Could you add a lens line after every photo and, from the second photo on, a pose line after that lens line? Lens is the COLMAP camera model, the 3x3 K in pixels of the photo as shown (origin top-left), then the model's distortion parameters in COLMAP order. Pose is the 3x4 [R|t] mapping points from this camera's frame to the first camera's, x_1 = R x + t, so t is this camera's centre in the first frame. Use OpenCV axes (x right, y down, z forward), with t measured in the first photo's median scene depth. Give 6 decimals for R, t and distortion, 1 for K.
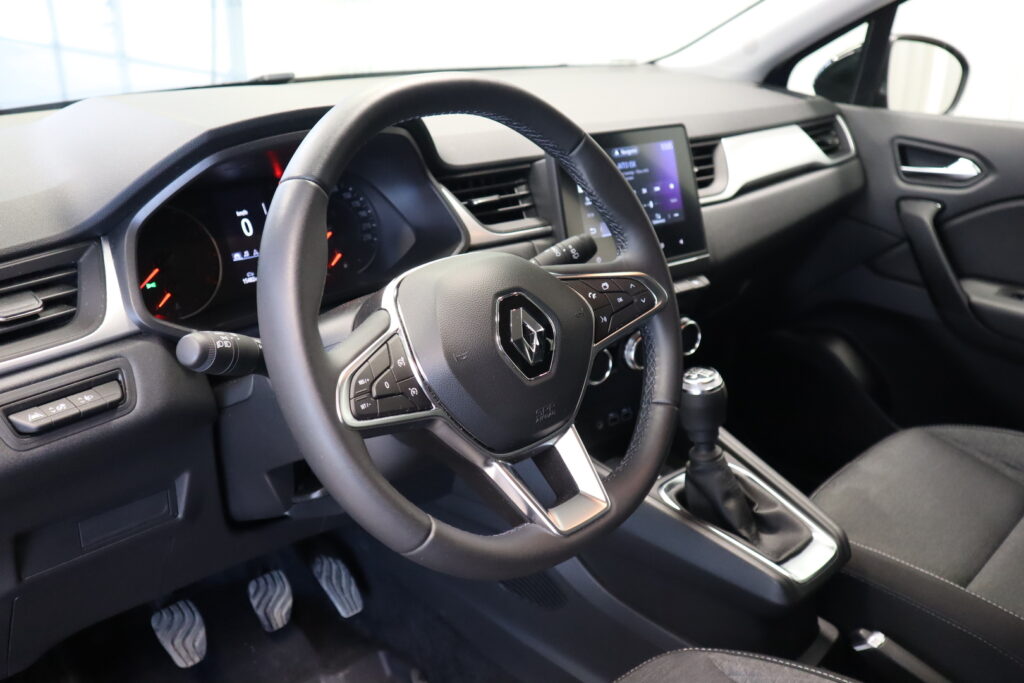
lens RADIAL K [[946.6, 0, 516.1], [0, 946.6, 340.7], [0, 0, 1]] dist [-0.007165, 0.000000]
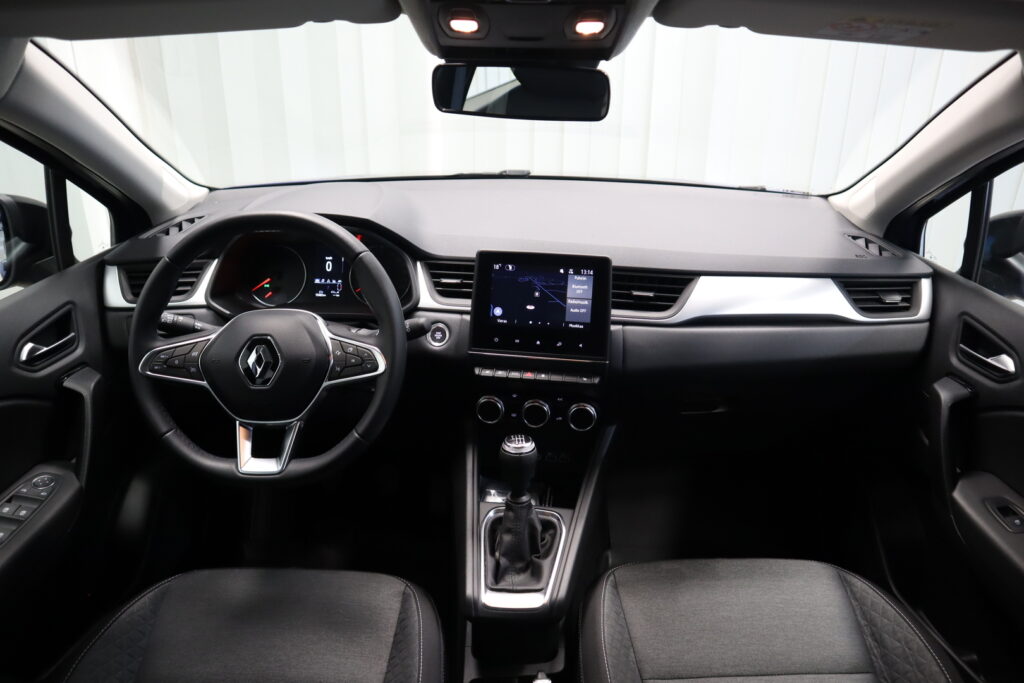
lens RADIAL K [[712.1, 0, 505.5], [0, 712.1, 320.1], [0, 0, 1]] dist [-0.124992, 0.076989]
pose [[0.688513, 0.267139, -0.674230, 0.675785], [-0.261619, 0.958576, 0.112640, -0.199240], [0.676392, 0.098837, 0.729880, 0.190952]]
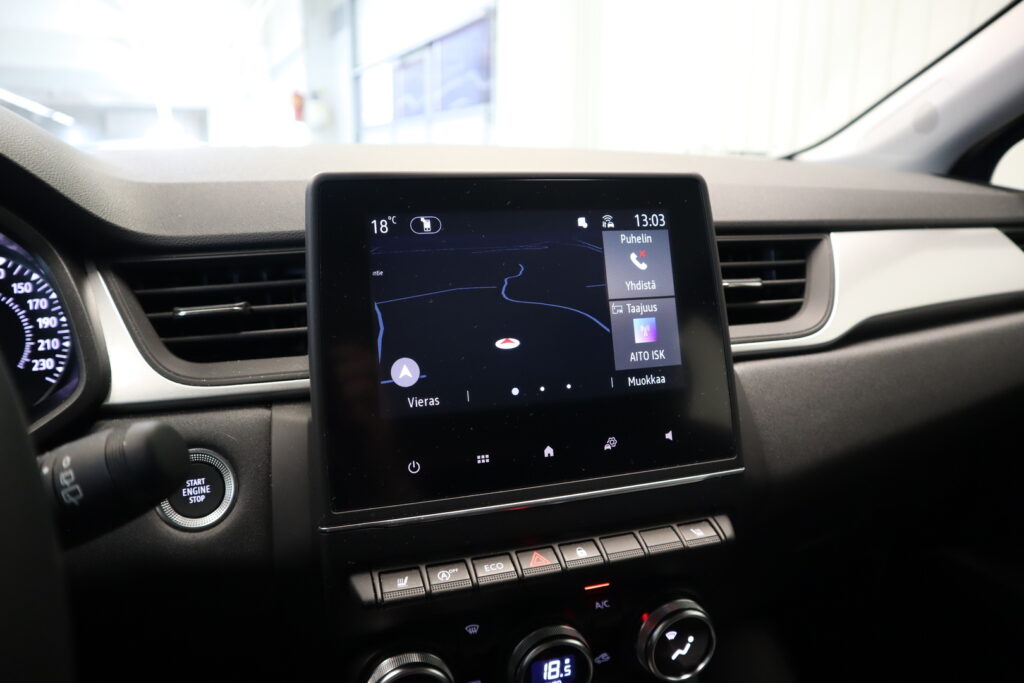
lens RADIAL K [[712.1, 0, 508.5], [0, 712.1, 337.5], [0, 0, 1]] dist [-0.124992, 0.076989]
pose [[0.934423, 0.077235, -0.347690, 0.192253], [-0.118713, 0.987922, -0.099588, -0.097828], [0.335799, 0.134333, 0.932306, 0.598674]]
